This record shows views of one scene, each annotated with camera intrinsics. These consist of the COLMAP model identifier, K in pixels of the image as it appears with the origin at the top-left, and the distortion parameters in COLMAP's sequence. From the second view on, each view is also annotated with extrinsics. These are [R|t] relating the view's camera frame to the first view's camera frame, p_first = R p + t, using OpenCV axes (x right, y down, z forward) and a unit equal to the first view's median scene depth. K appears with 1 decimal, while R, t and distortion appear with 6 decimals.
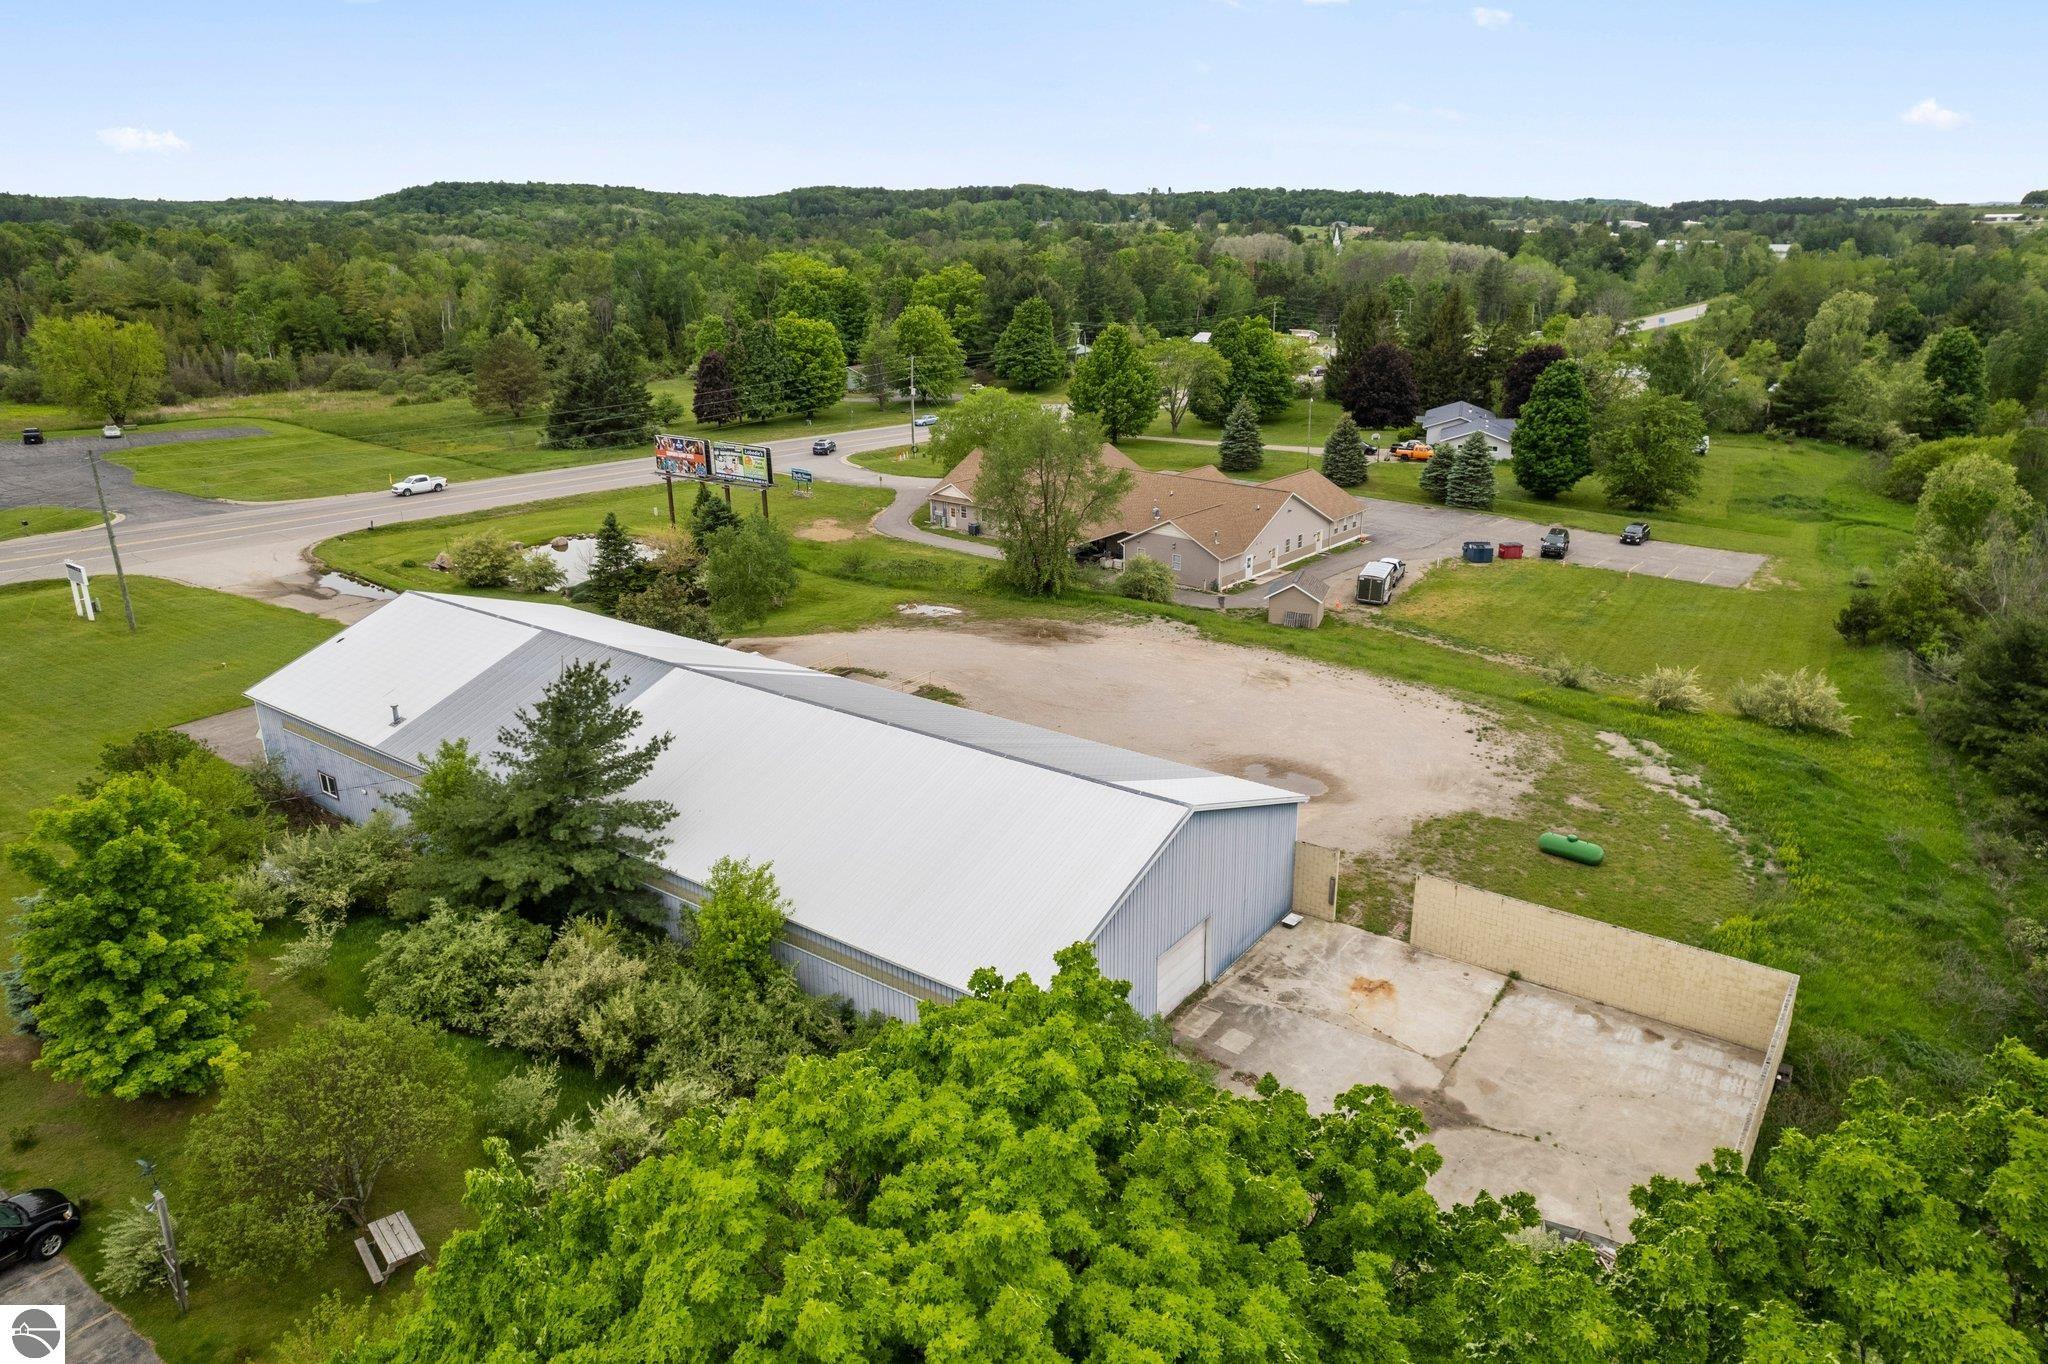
lens RADIAL K [[1324.0, 0, 1053.5], [0, 1324.0, 686.5], [0, 0, 1]] dist [-0.074736, 0.069313]
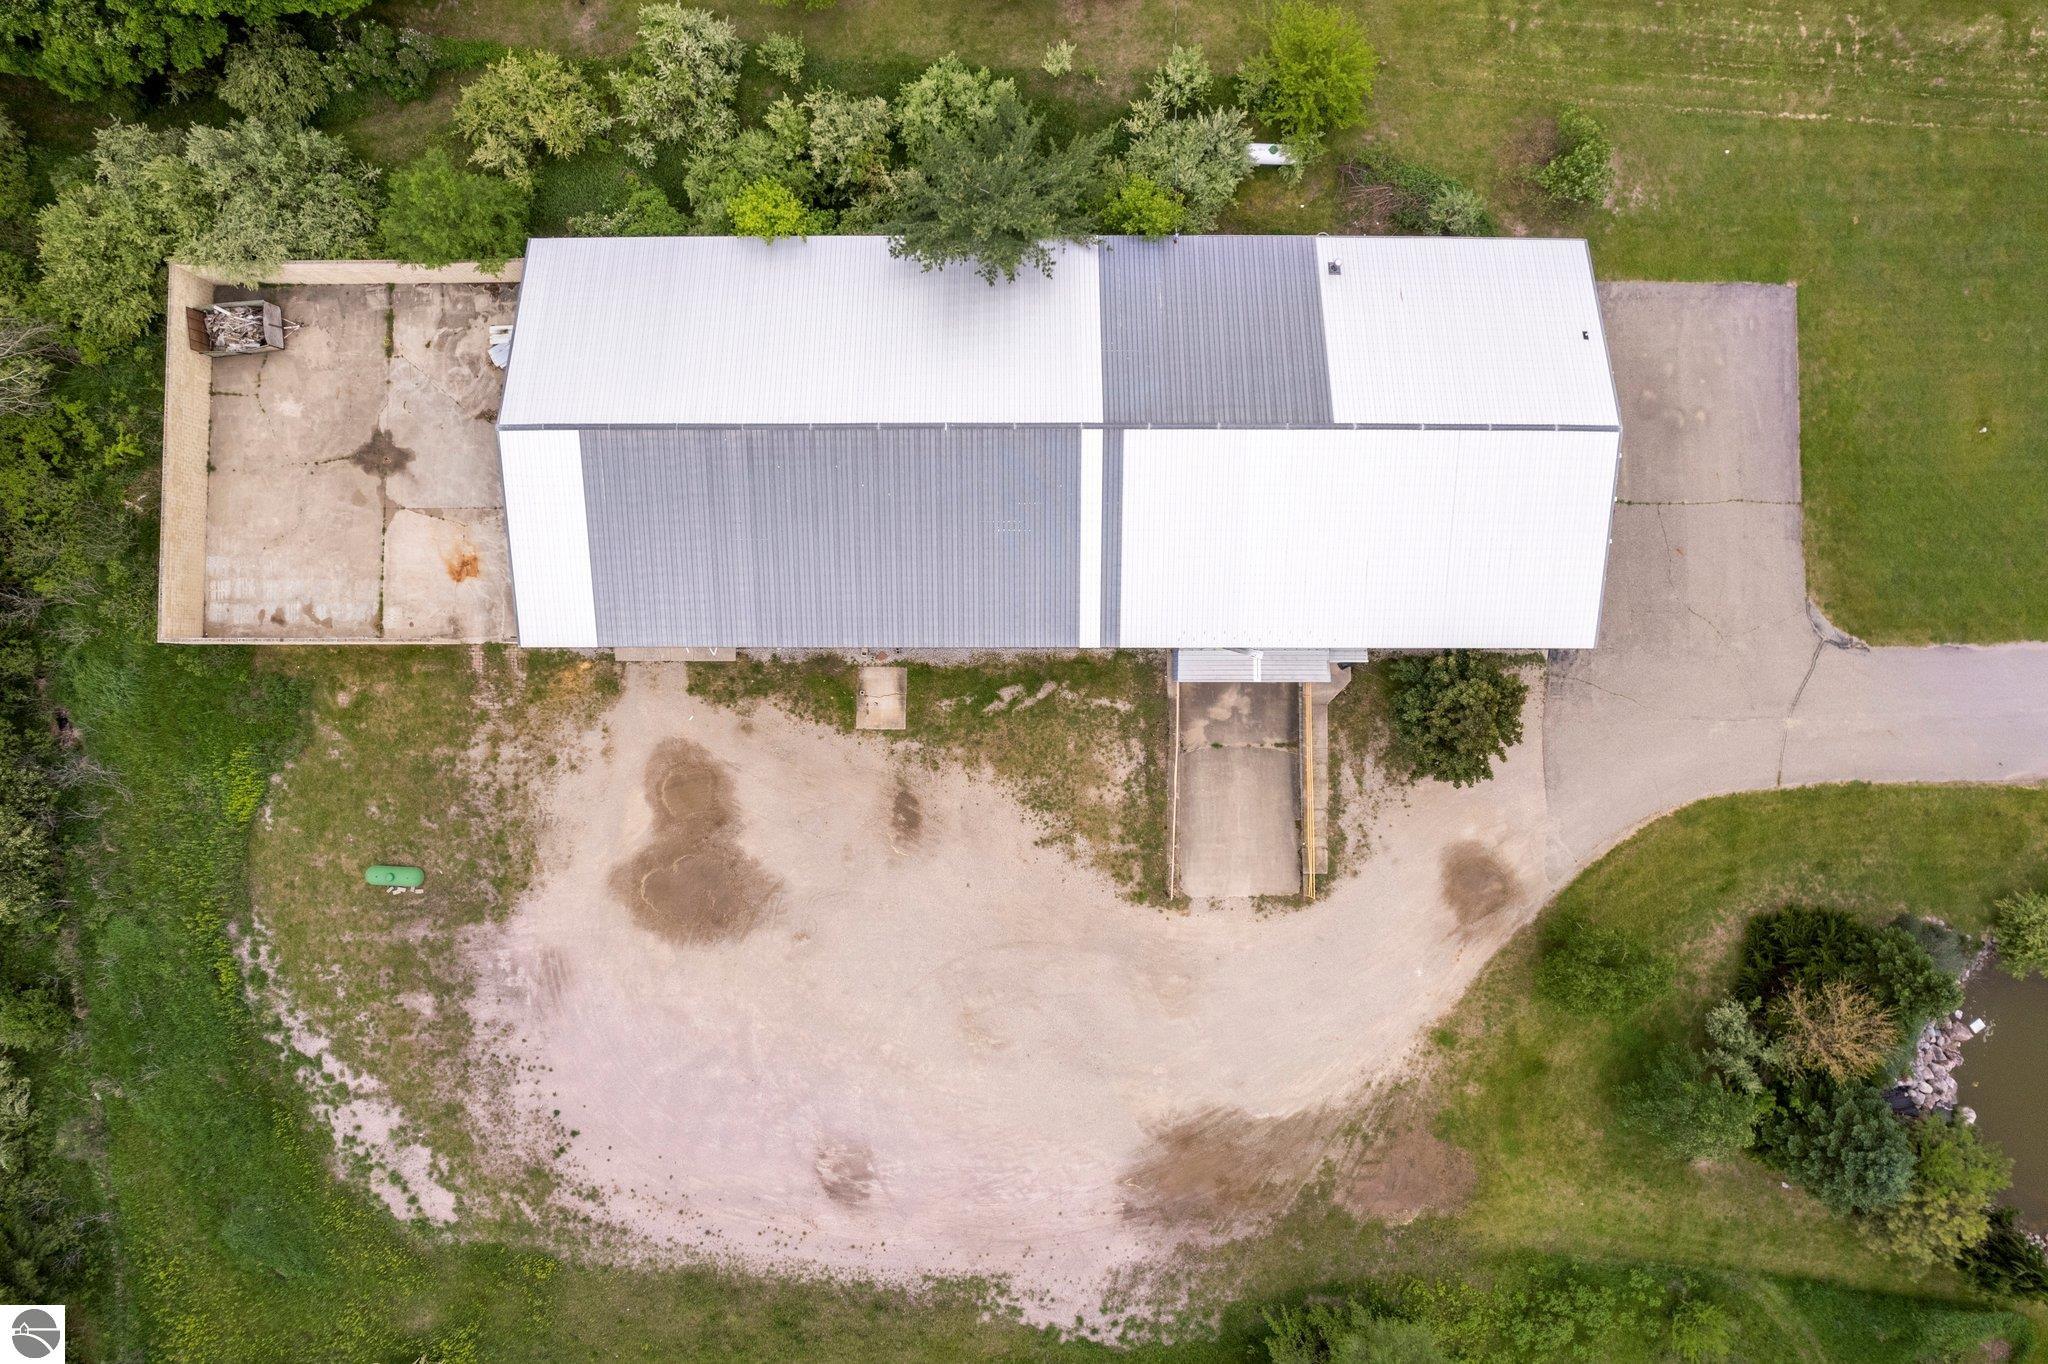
lens RADIAL K [[1295.4, 0, 1024.0], [0, 1295.4, 682.0], [0, 0, 1]] dist [-0.049264, 0.001714]
pose [[-0.818312, 0.574728, -0.007353, -0.089011], [-0.184111, -0.249980, 0.950586, -0.696889], [0.544490, 0.779229, 0.310376, 0.608434]]
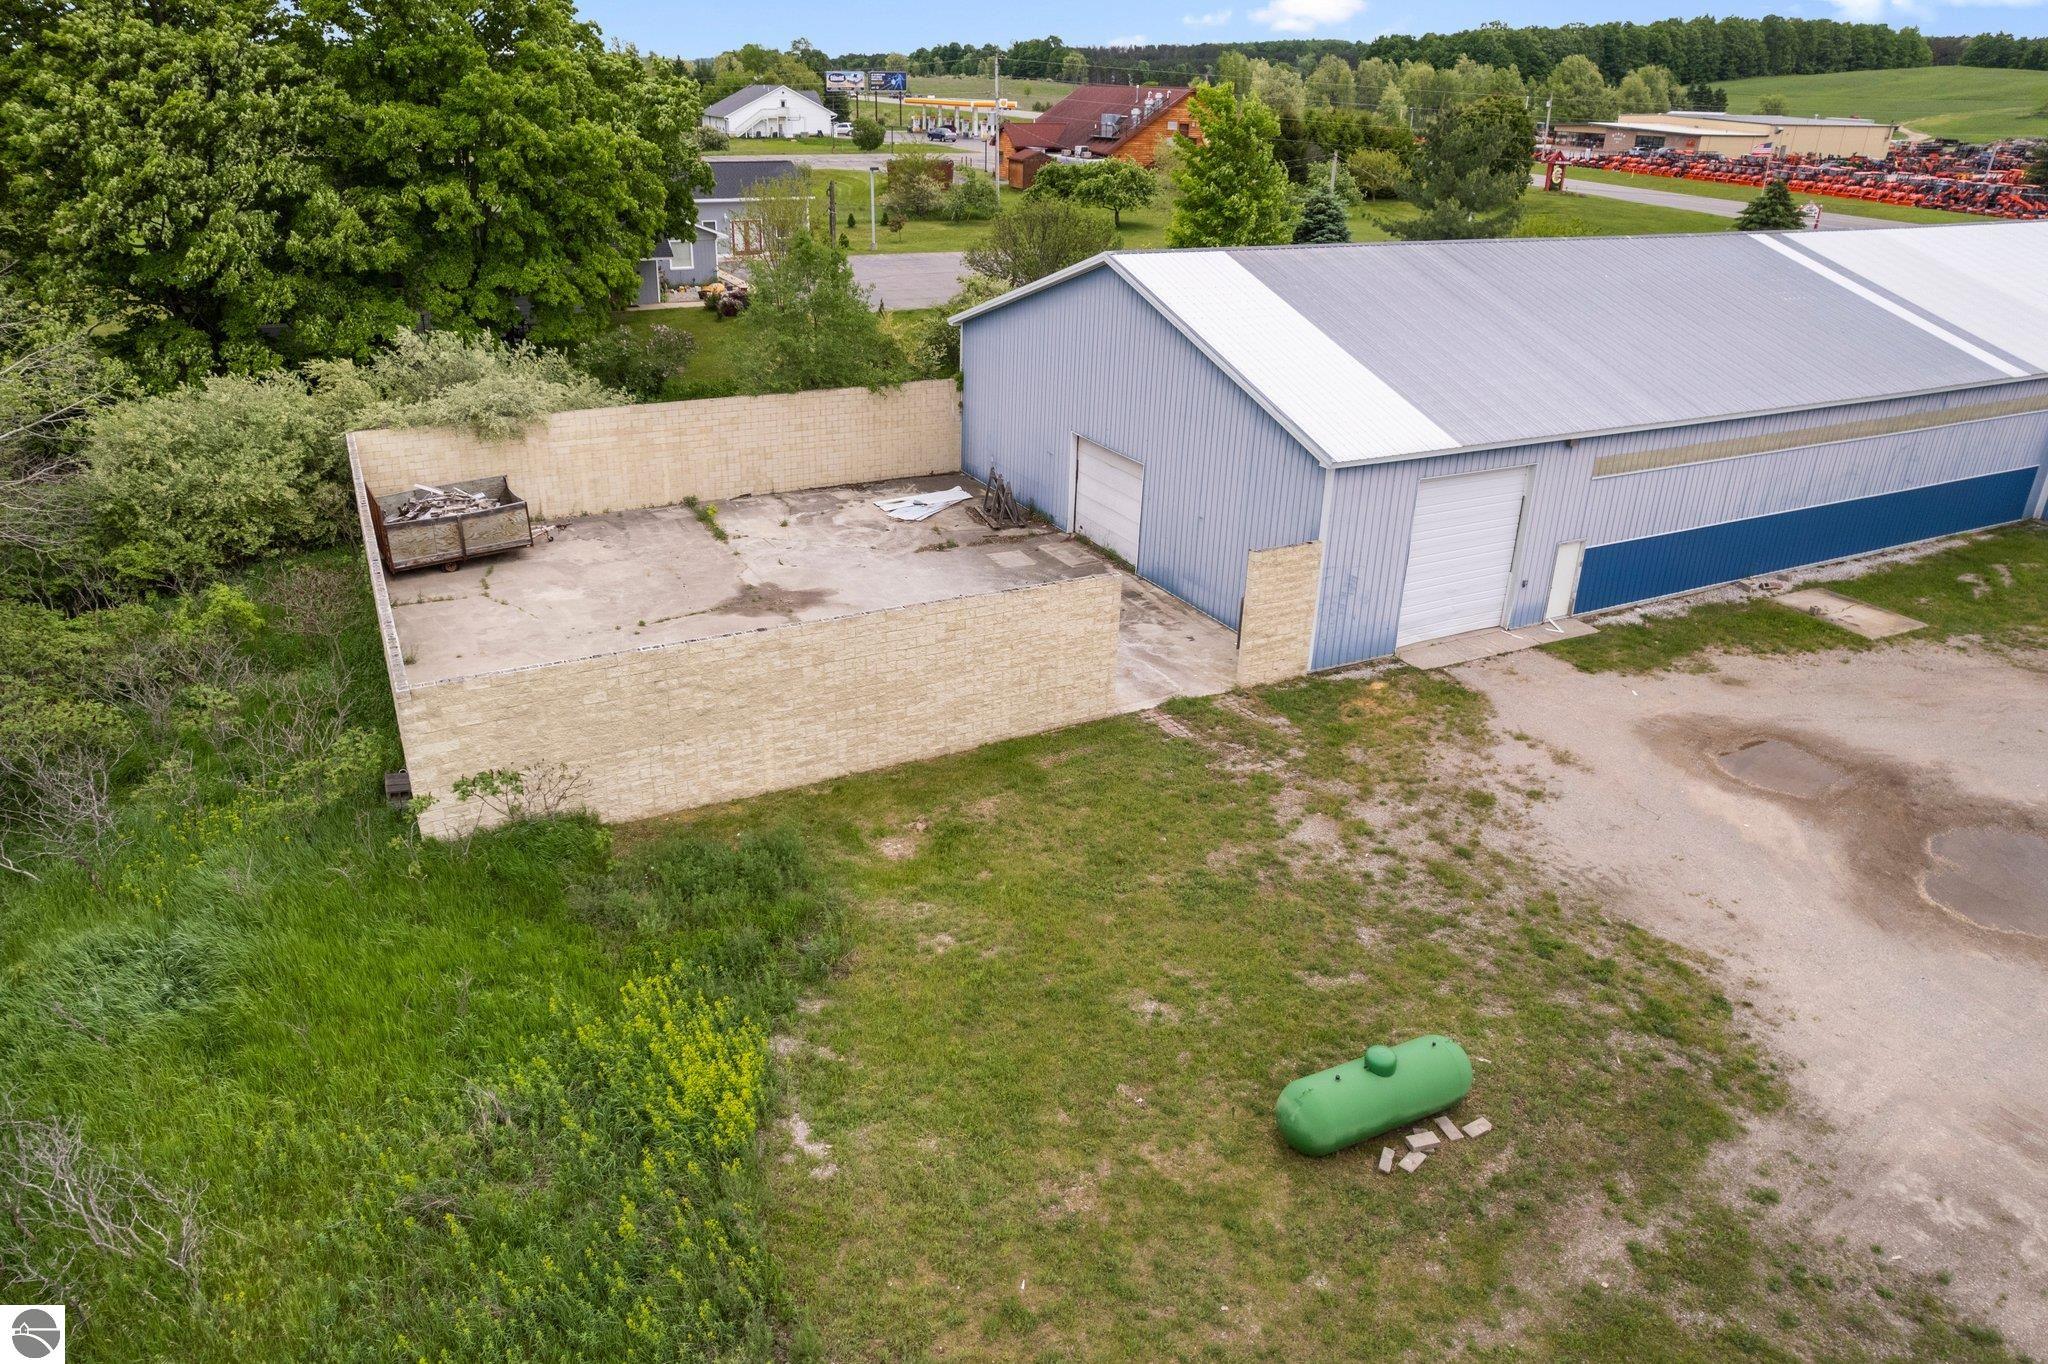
lens RADIAL K [[1343.4, 0, 977.4], [0, 1343.4, 681.5], [0, 0, 1]] dist [-0.081600, 0.054807]
pose [[-0.475833, 0.360050, -0.802463, 0.467821], [-0.308439, 0.786120, 0.535612, -0.055209], [0.823679, 0.502373, -0.263008, 0.704494]]
